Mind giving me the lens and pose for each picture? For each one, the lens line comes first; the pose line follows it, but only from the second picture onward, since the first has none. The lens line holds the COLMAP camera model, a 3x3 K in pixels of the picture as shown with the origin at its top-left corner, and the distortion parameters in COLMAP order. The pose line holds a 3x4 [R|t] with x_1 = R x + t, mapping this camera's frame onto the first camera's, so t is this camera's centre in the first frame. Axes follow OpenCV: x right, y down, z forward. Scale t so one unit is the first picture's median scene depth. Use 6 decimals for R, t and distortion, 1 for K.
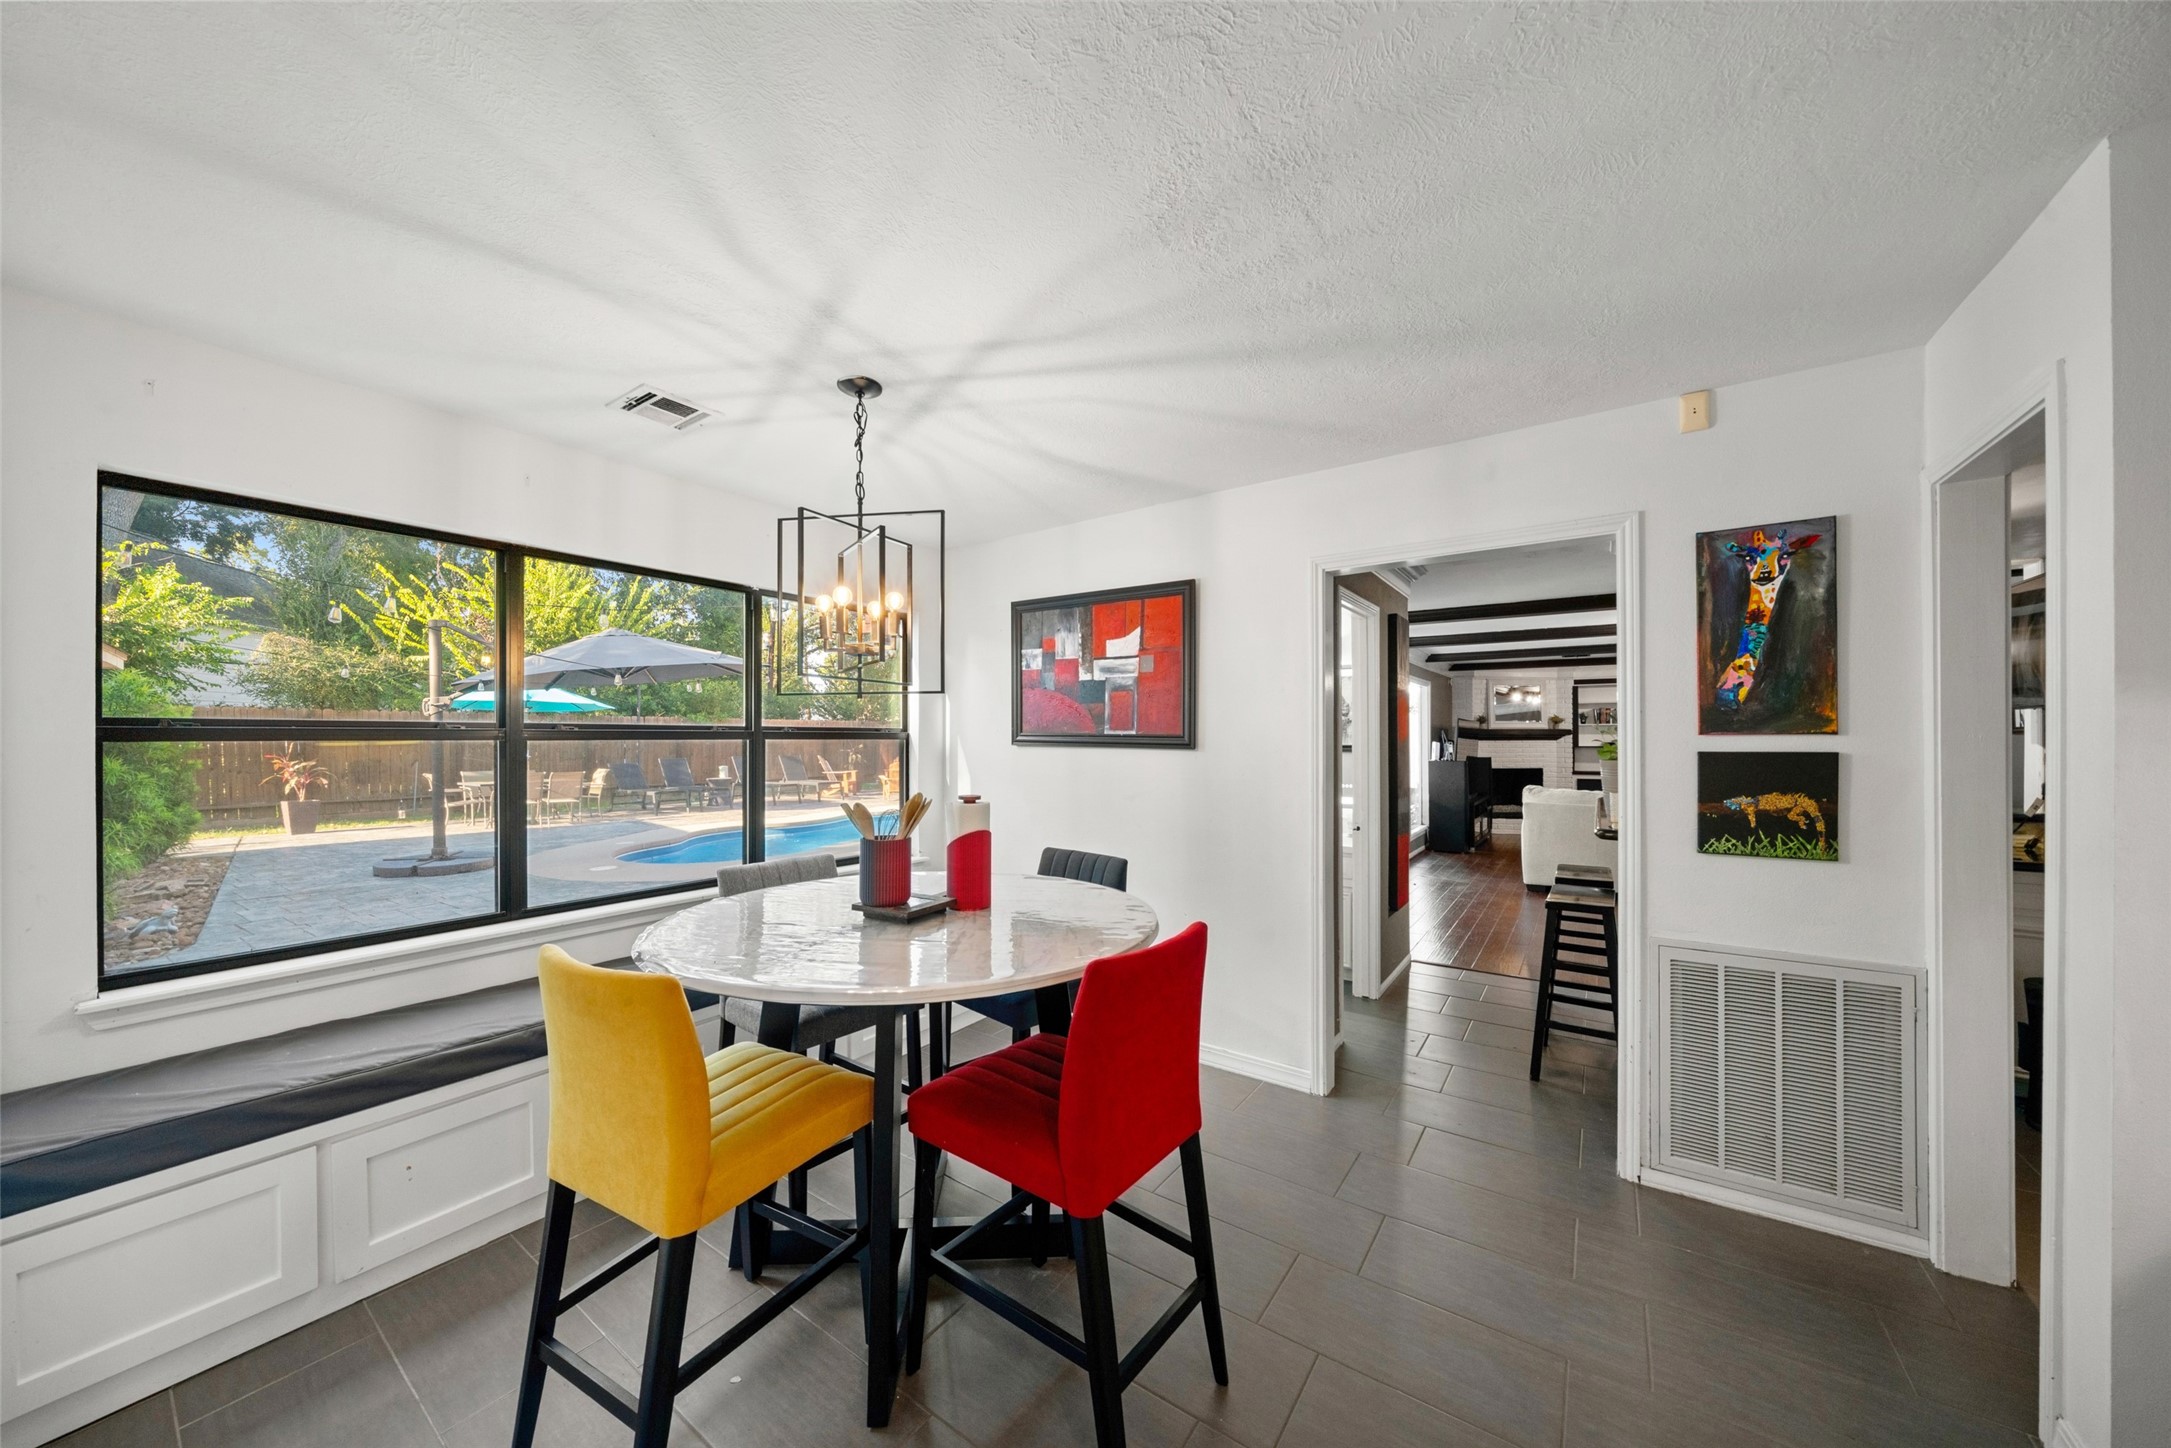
lens RADIAL K [[744.3, 0, 1066.7], [0, 744.3, 735.6], [0, 0, 1]] dist [-0.012504, 0.000056]
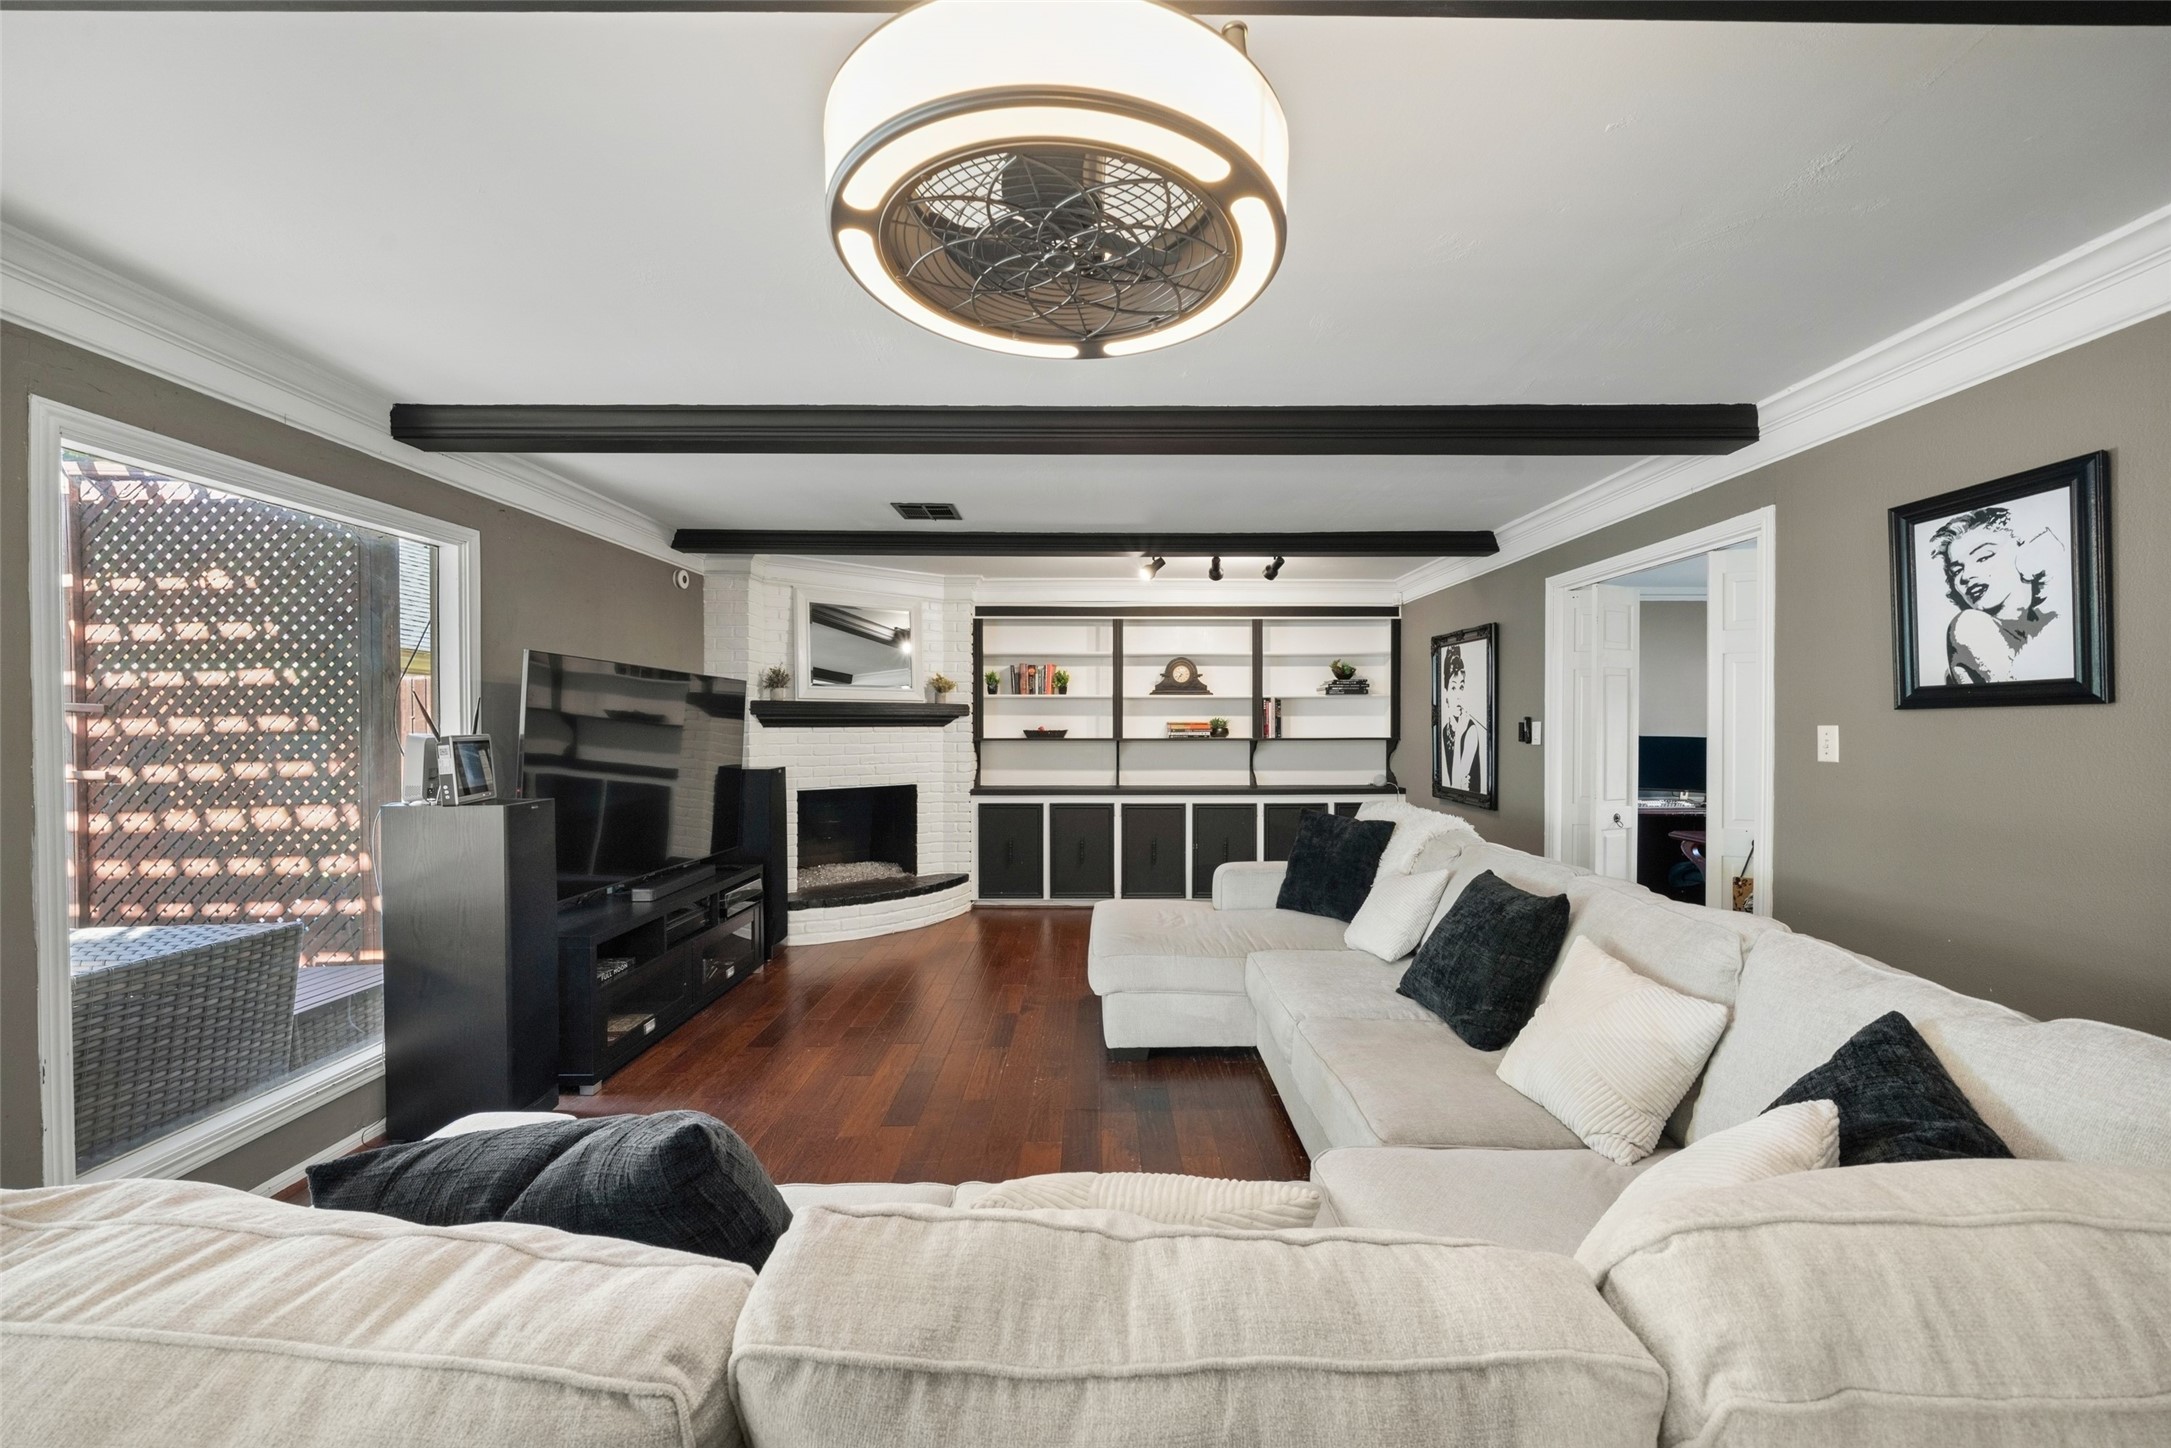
lens RADIAL K [[781.1, 0, 1106.3], [0, 781.1, 731.0], [0, 0, 1]] dist [-0.009635, 0.000173]
pose [[0.806042, -0.006867, 0.591818, 2.168755], [-0.001825, 0.999899, 0.014088, 0.008589], [-0.591855, -0.012436, 0.805948, 2.540754]]
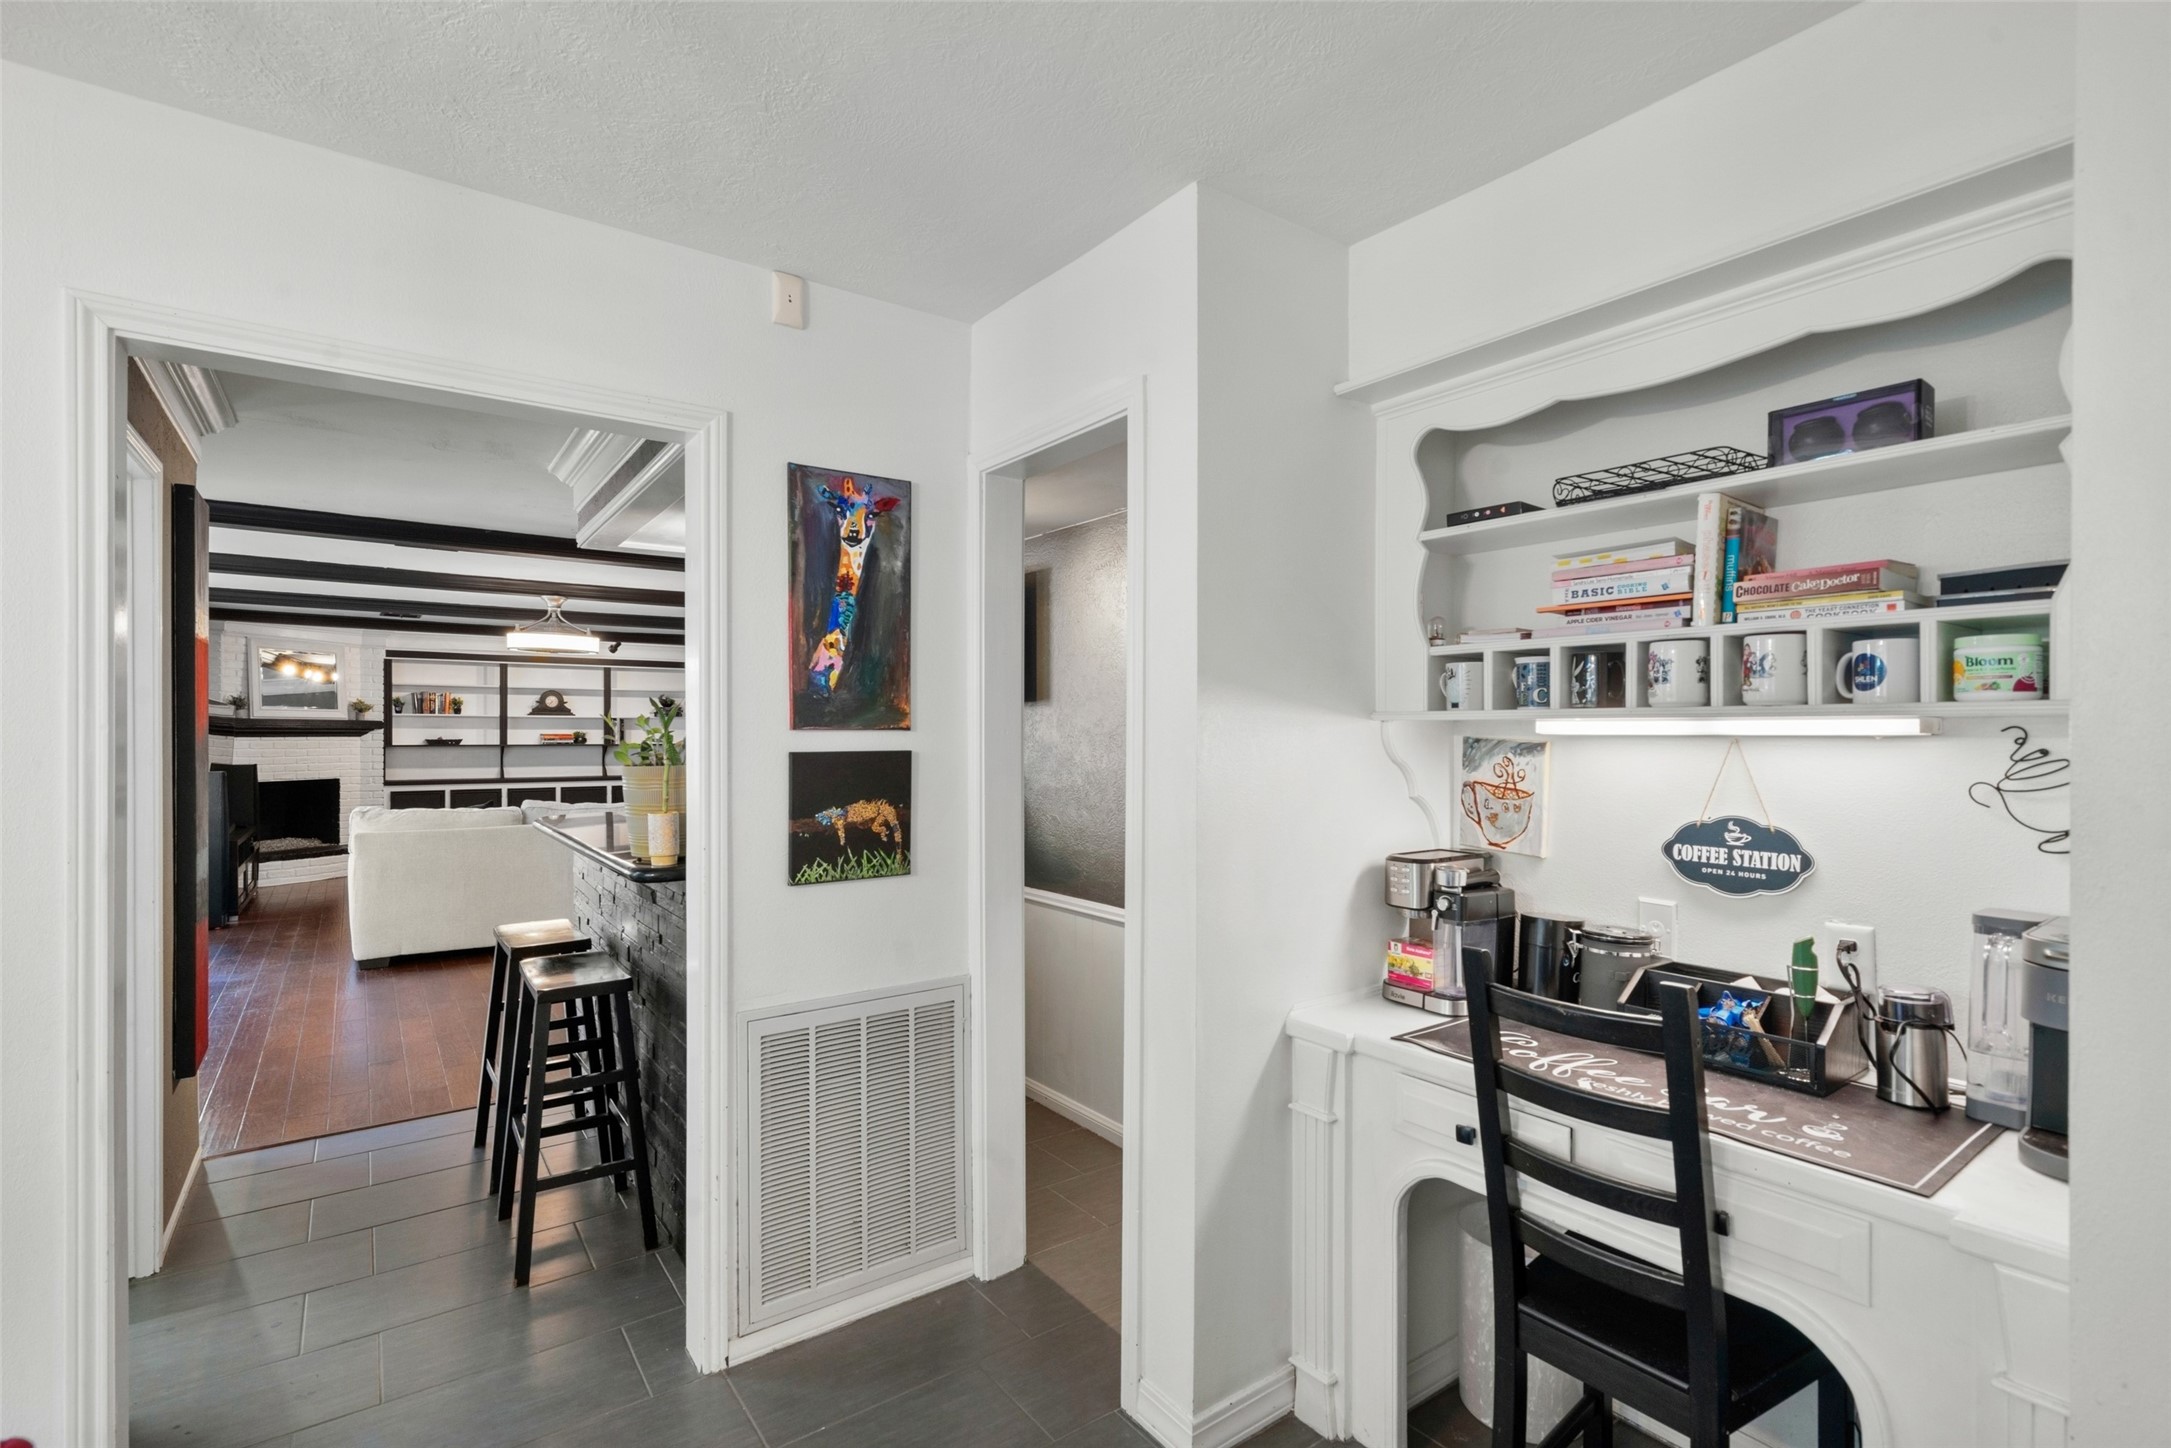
lens RADIAL K [[1000.7, 0, 1082.0], [0, 1000.7, 735.0], [0, 0, 1]] dist [-0.002179, 0.000384]
pose [[0.311805, 0.000323, 0.950146, -0.025369], [-0.005075, 0.999986, 0.001325, 0.001376], [-0.950133, -0.005235, 0.311802, 0.404265]]
